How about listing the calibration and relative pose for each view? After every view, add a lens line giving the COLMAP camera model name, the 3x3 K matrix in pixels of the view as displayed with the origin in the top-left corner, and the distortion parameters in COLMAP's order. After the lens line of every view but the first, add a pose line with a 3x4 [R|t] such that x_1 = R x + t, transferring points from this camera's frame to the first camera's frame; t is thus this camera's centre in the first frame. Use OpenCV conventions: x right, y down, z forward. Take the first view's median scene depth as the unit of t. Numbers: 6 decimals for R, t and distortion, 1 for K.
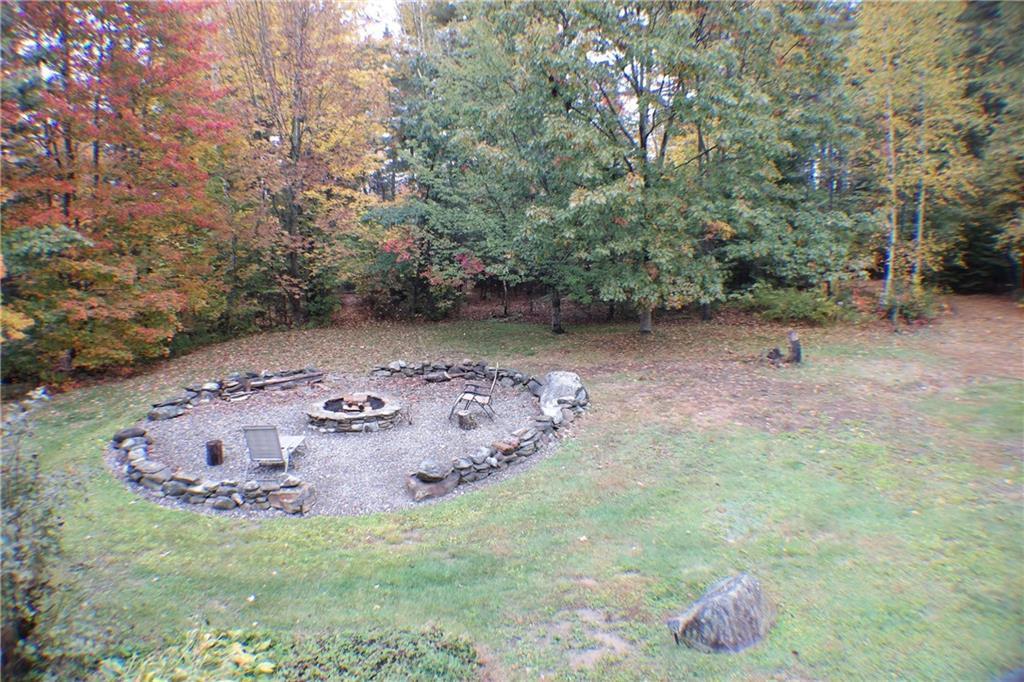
lens RADIAL K [[654.1, 0, 545.7], [0, 654.1, 340.3], [0, 0, 1]] dist [-0.148931, 0.030148]
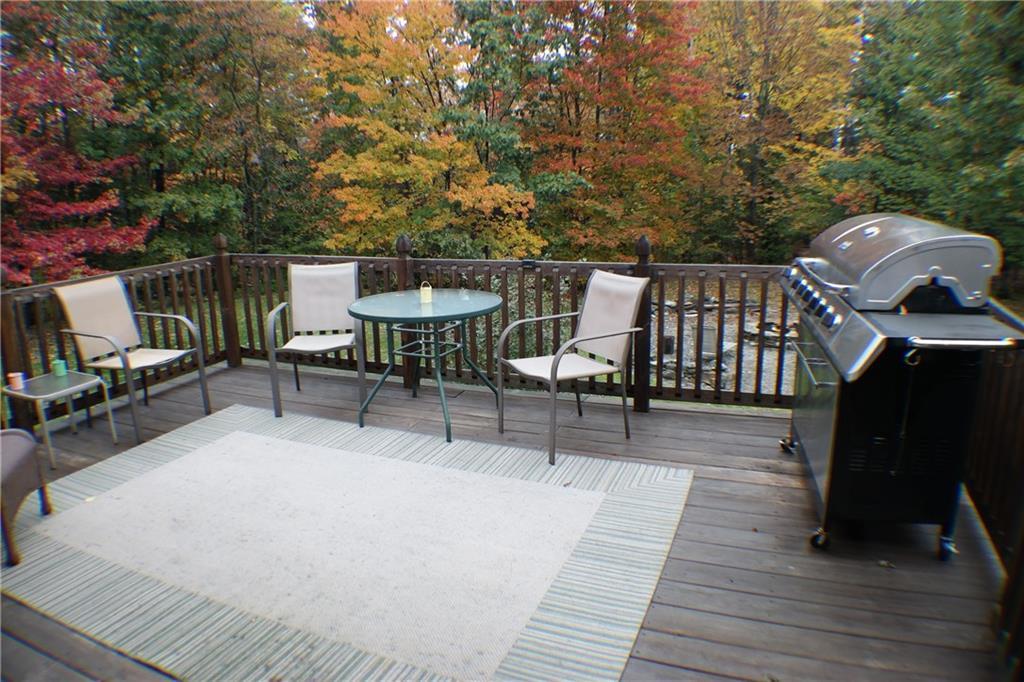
lens RADIAL K [[654.1, 0, 545.7], [0, 654.1, 340.3], [0, 0, 1]] dist [-0.148931, 0.030148]
pose [[0.771964, 0.142639, -0.619456, 0.058696], [-0.098237, 0.989562, 0.105439, 0.021967], [0.628029, -0.020542, 0.777919, -0.113147]]
